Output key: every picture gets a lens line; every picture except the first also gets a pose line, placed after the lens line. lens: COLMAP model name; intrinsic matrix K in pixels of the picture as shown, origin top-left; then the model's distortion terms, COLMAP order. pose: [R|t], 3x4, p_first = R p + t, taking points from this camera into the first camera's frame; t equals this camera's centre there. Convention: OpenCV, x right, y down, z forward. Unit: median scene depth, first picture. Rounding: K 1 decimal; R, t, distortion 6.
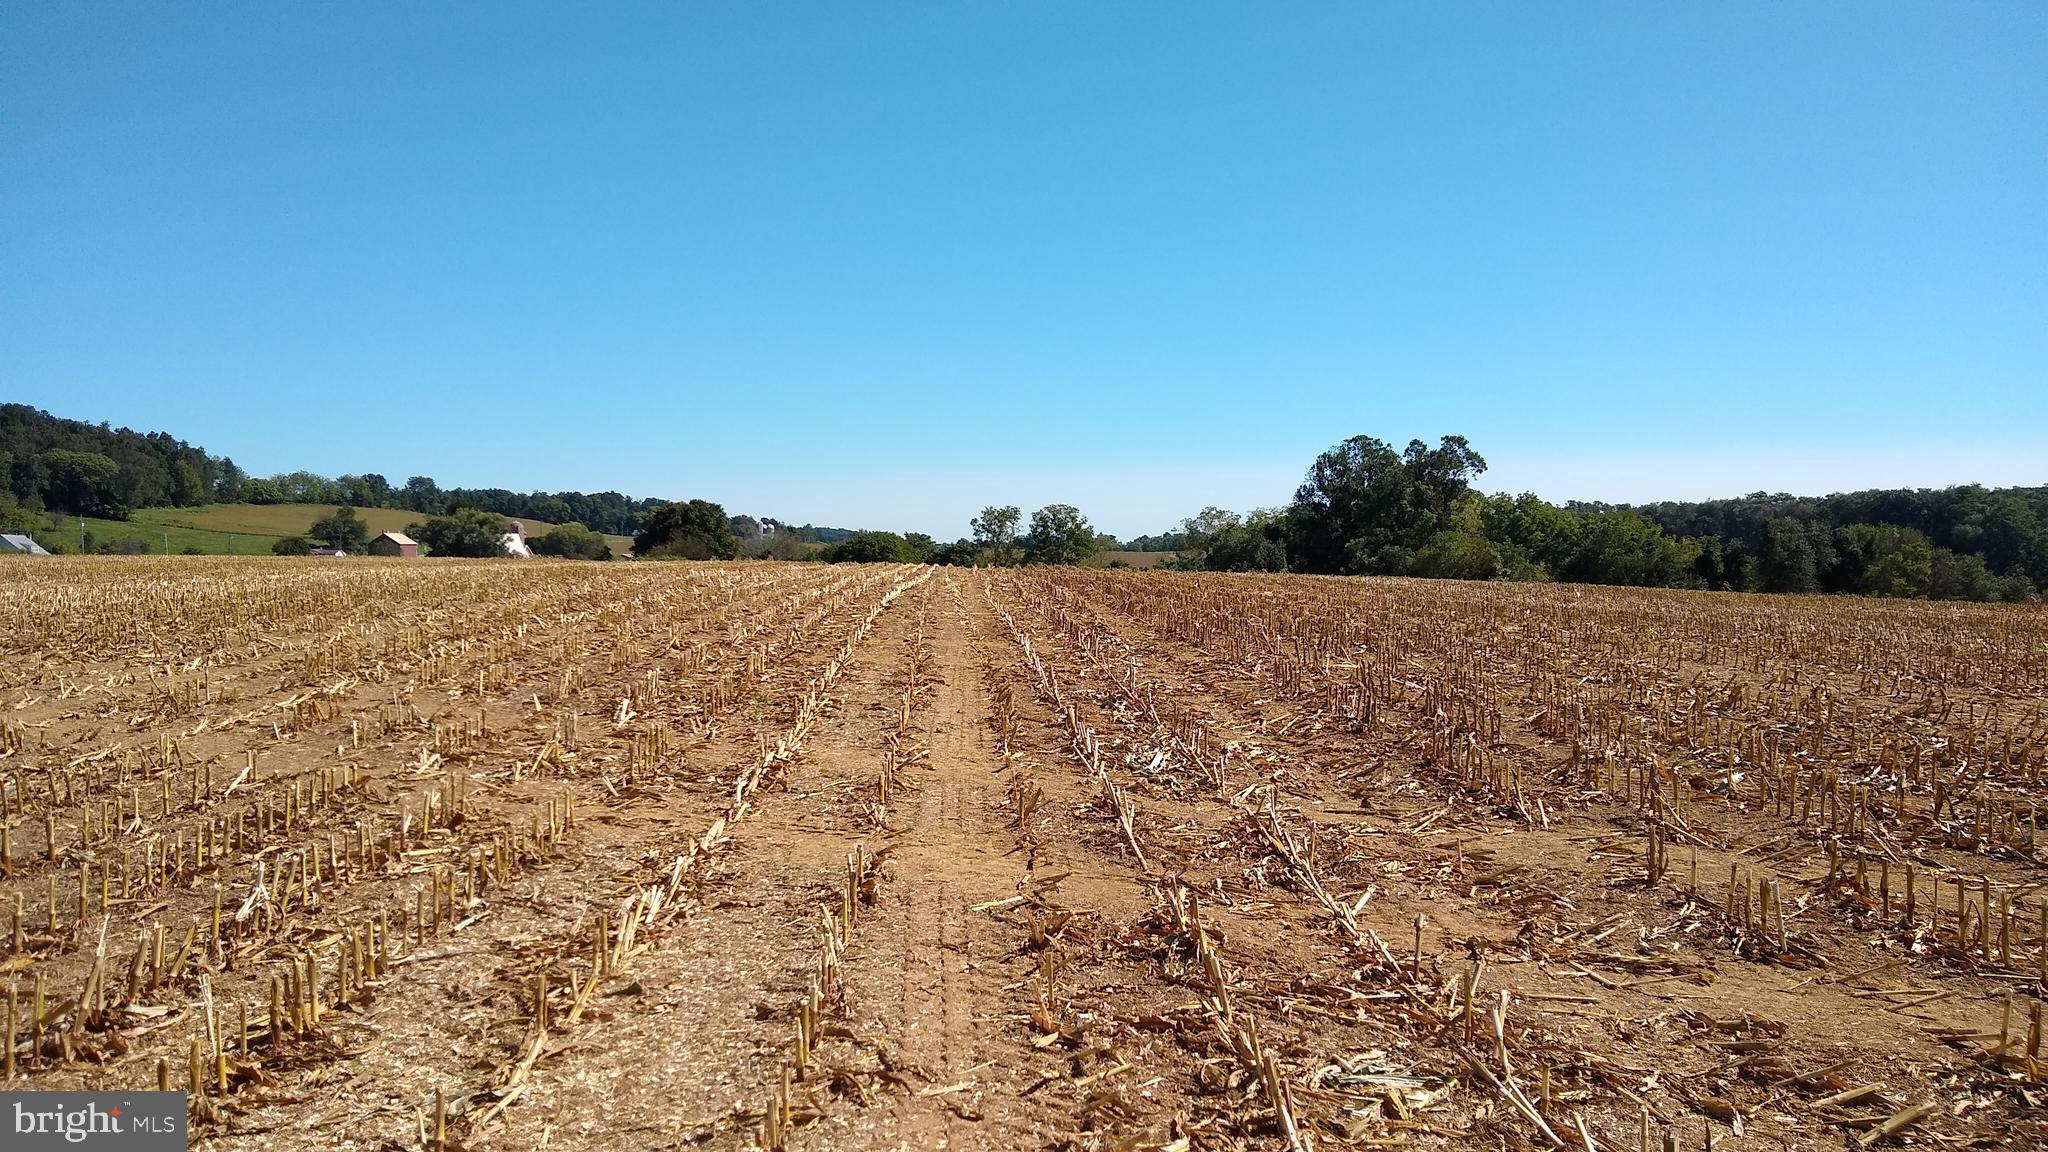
lens RADIAL K [[1638.0, 0, 1024.0], [0, 1638.0, 576.4], [0, 0, 1]] dist [0.003863, -0.020078]
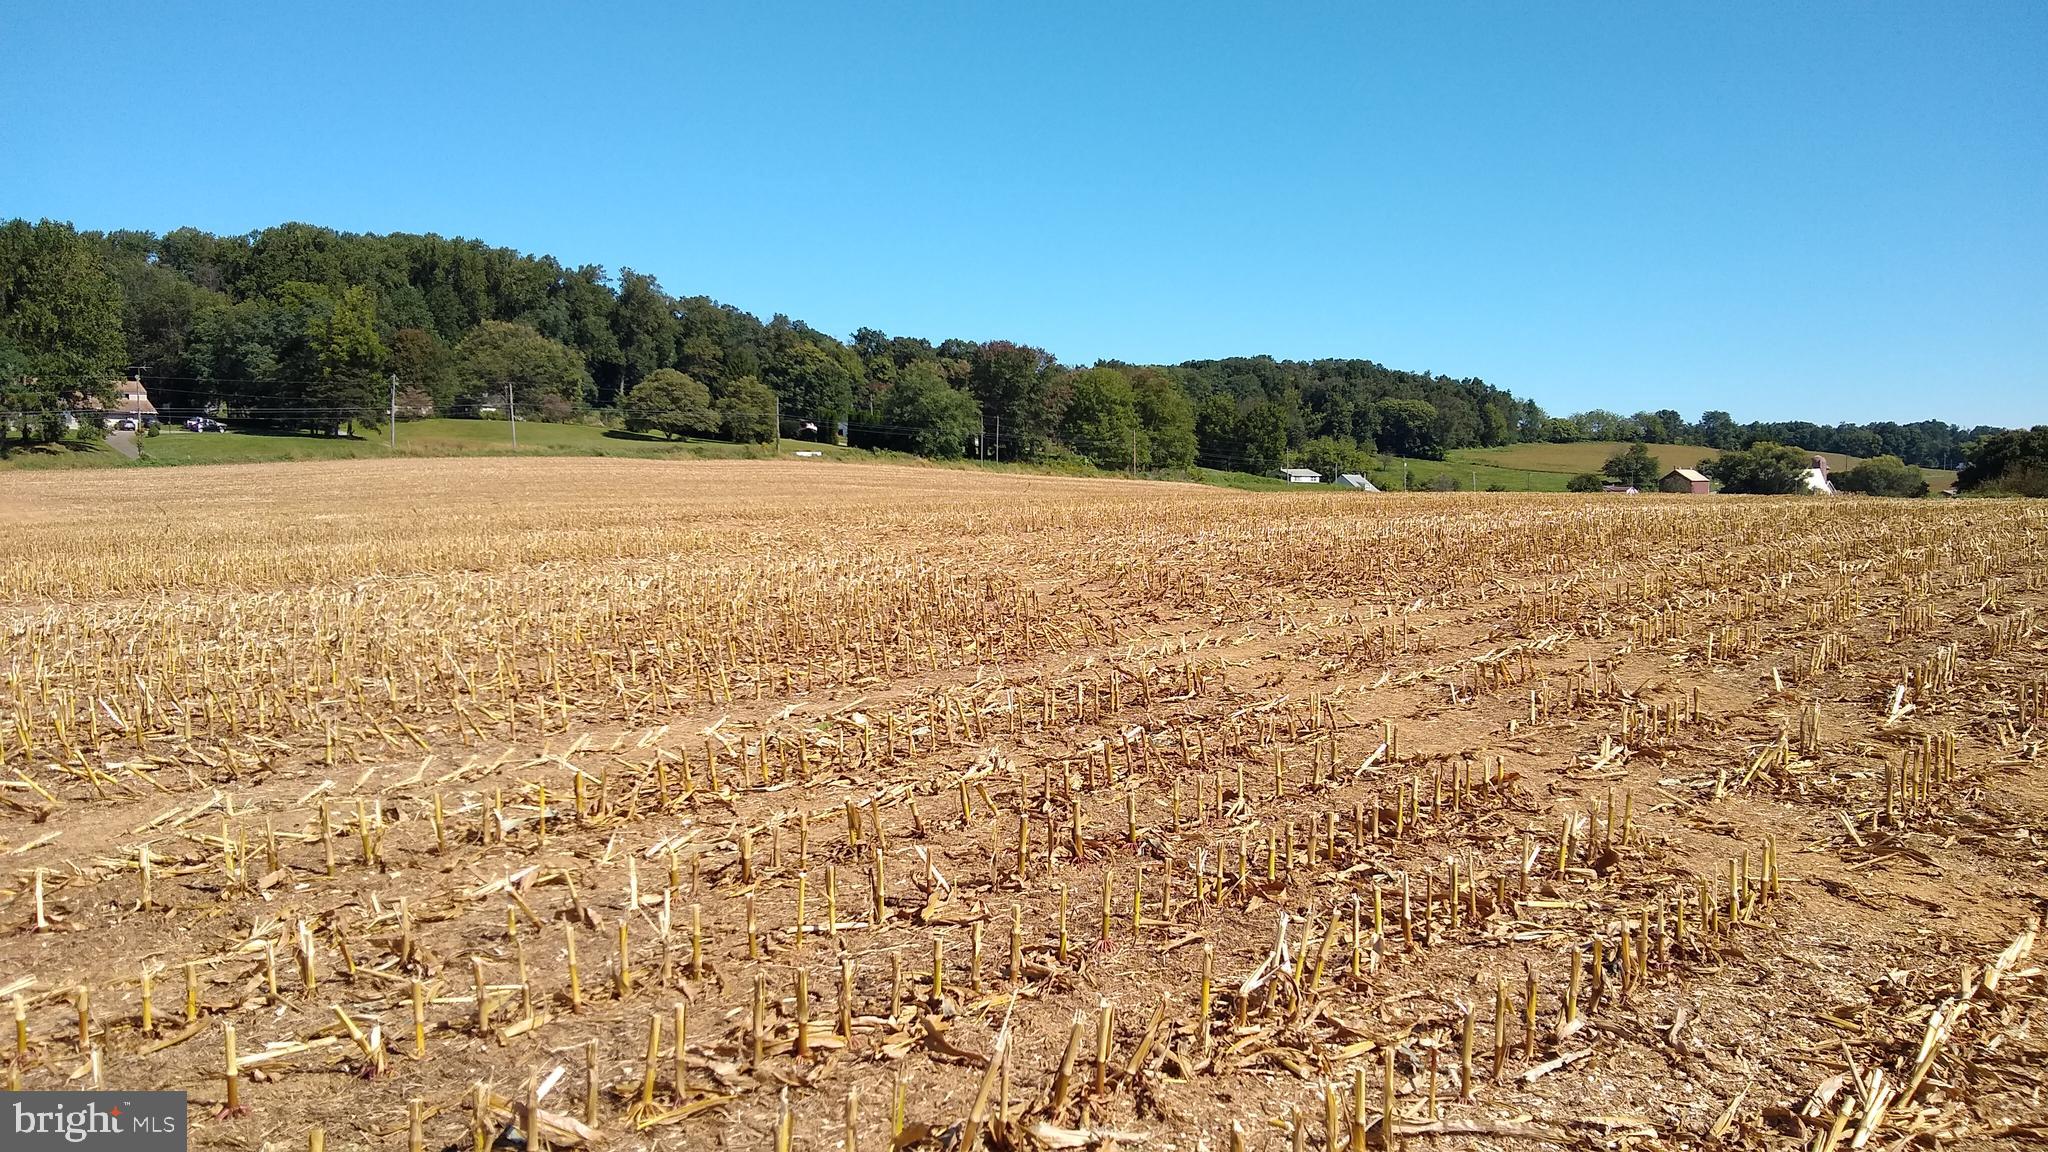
lens RADIAL K [[1638.0, 0, 1026.2], [0, 1638.0, 583.3], [0, 0, 1]] dist [0.003863, -0.020078]
pose [[0.730434, 0.037256, -0.681967, -0.017869], [-0.008169, 0.998916, 0.045821, -0.000593], [0.682935, -0.027899, 0.729946, 0.113173]]
